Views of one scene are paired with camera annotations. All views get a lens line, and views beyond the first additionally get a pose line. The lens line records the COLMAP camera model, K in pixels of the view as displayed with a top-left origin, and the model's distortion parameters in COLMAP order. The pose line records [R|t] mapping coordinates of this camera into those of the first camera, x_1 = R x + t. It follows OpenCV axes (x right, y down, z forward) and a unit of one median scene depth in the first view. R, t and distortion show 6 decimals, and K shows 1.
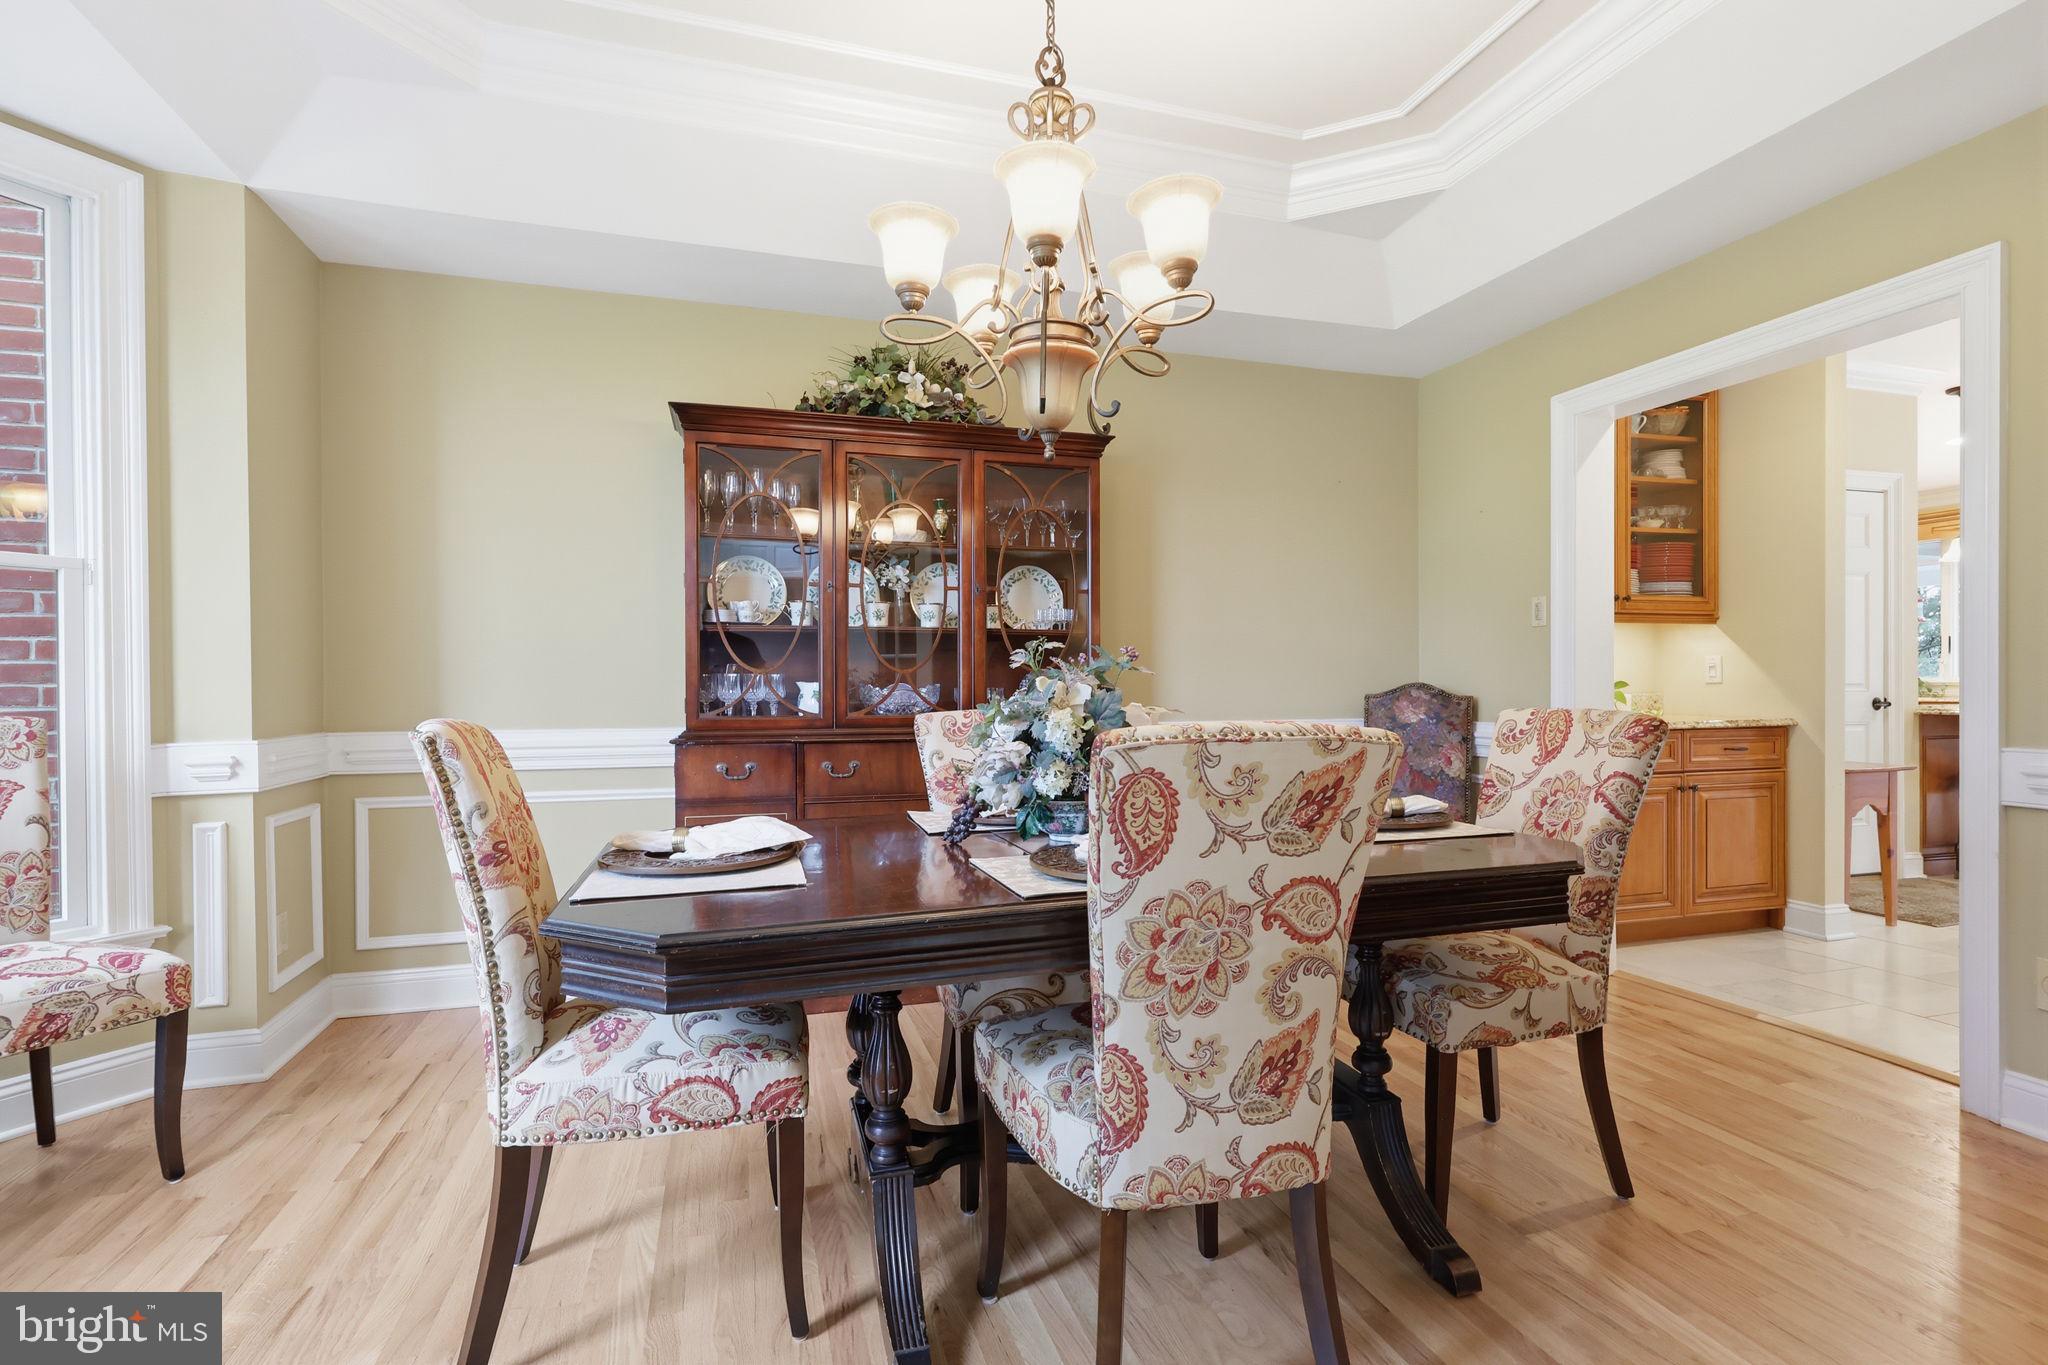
lens RADIAL K [[950.0, 0, 1024.0], [0, 950.0, 682.5], [0, 0, 1]] dist [-0.001256, -0.000010]
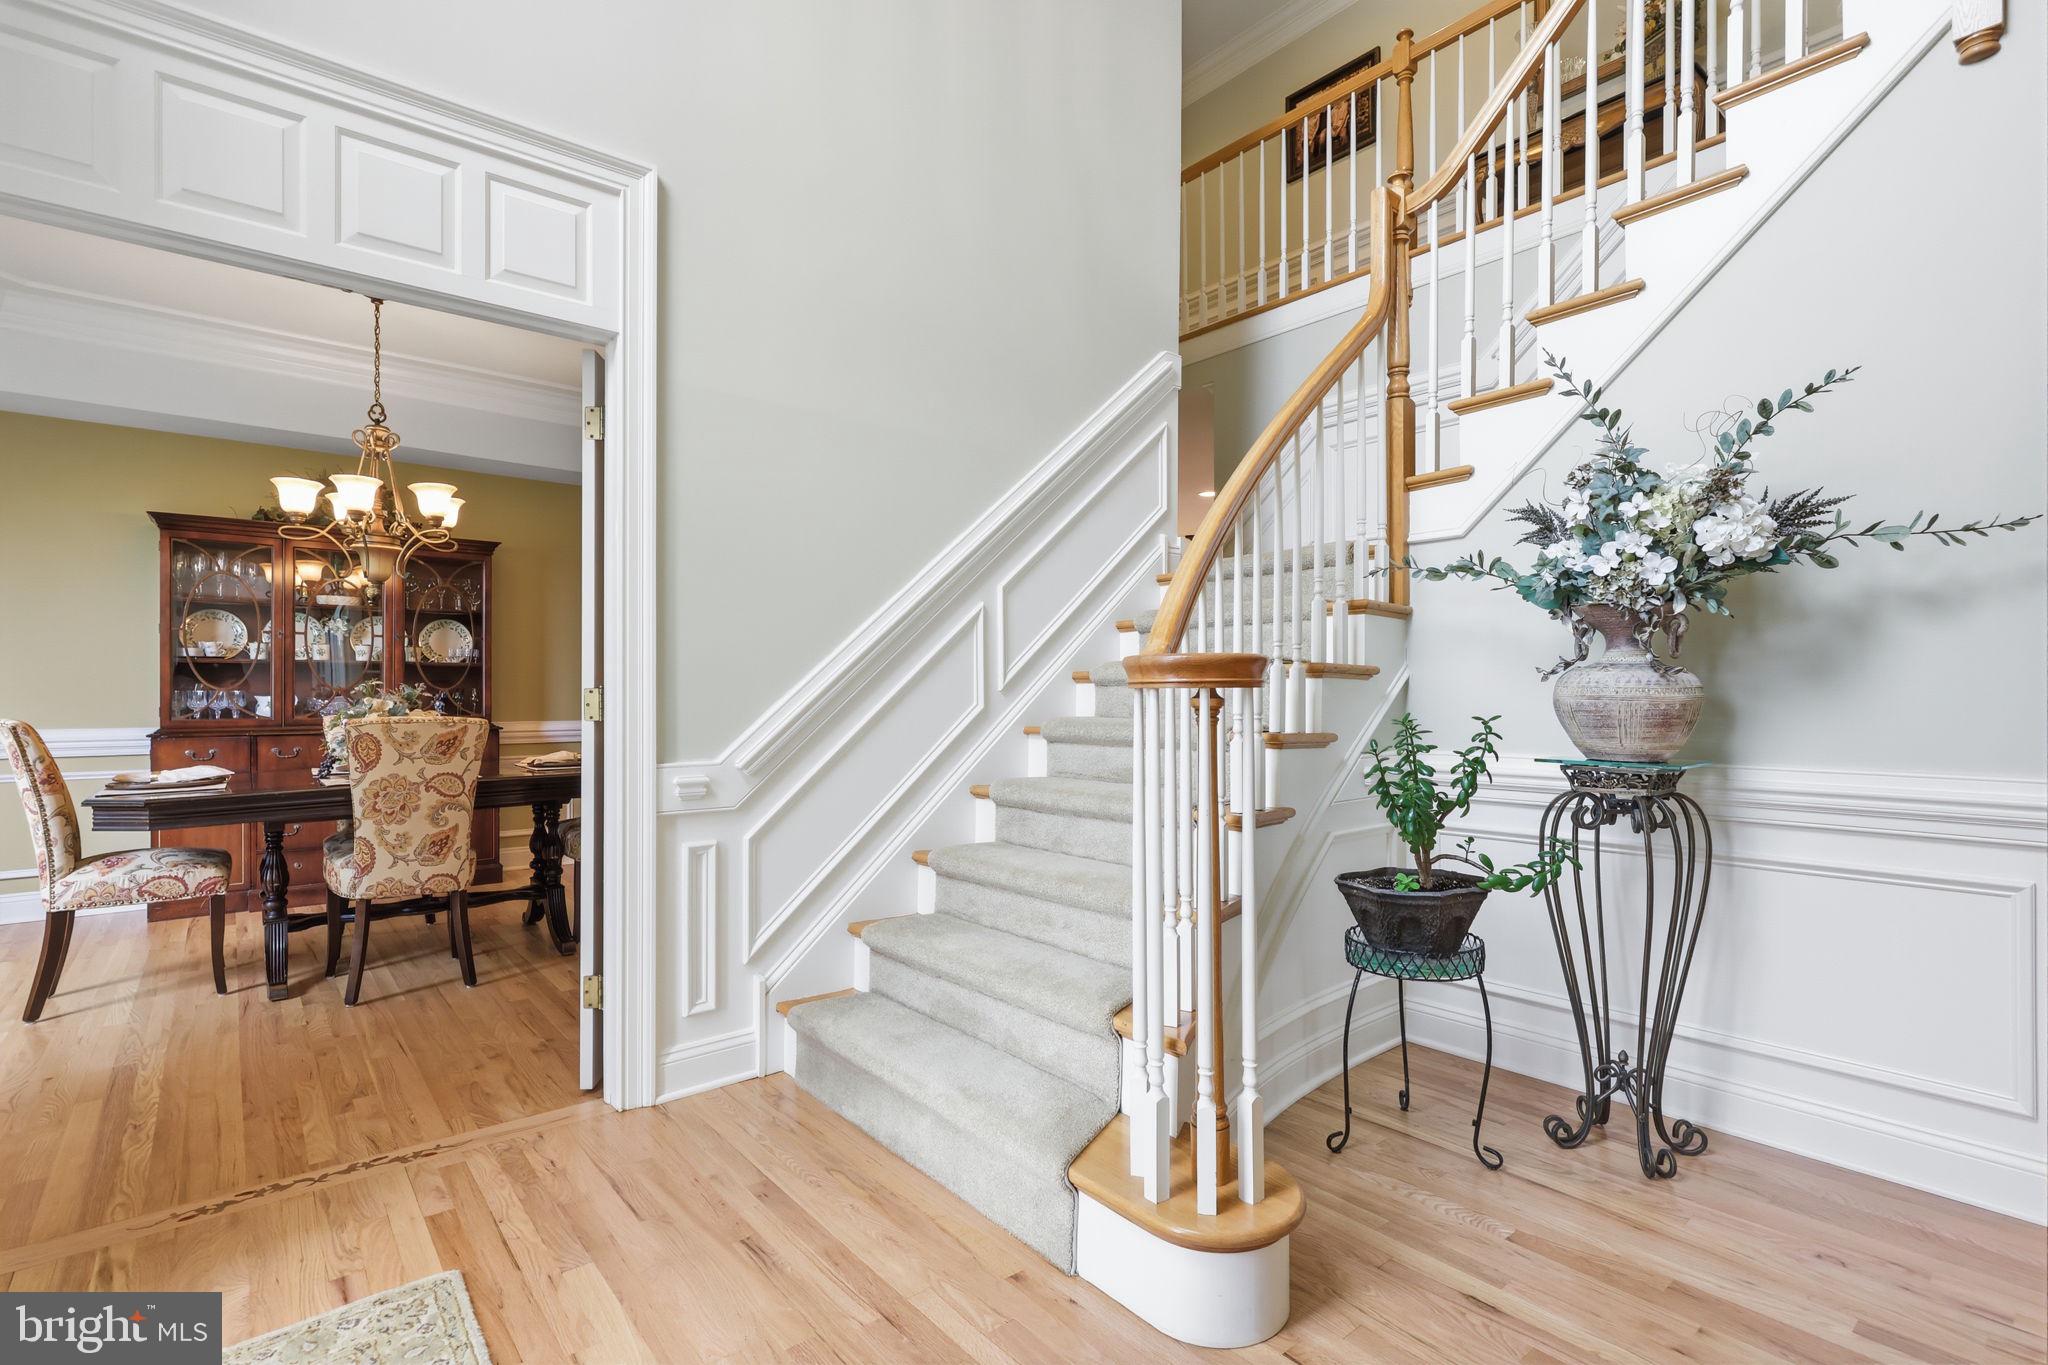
lens RADIAL K [[950.0, 0, 1024.0], [0, 950.0, 682.5], [0, 0, 1]] dist [-0.001256, -0.000010]
pose [[0.922659, 0.007590, 0.385542, 0.637853], [-0.005573, 0.999964, -0.006349, -0.039656], [-0.385576, 0.003710, 0.922669, -1.785651]]
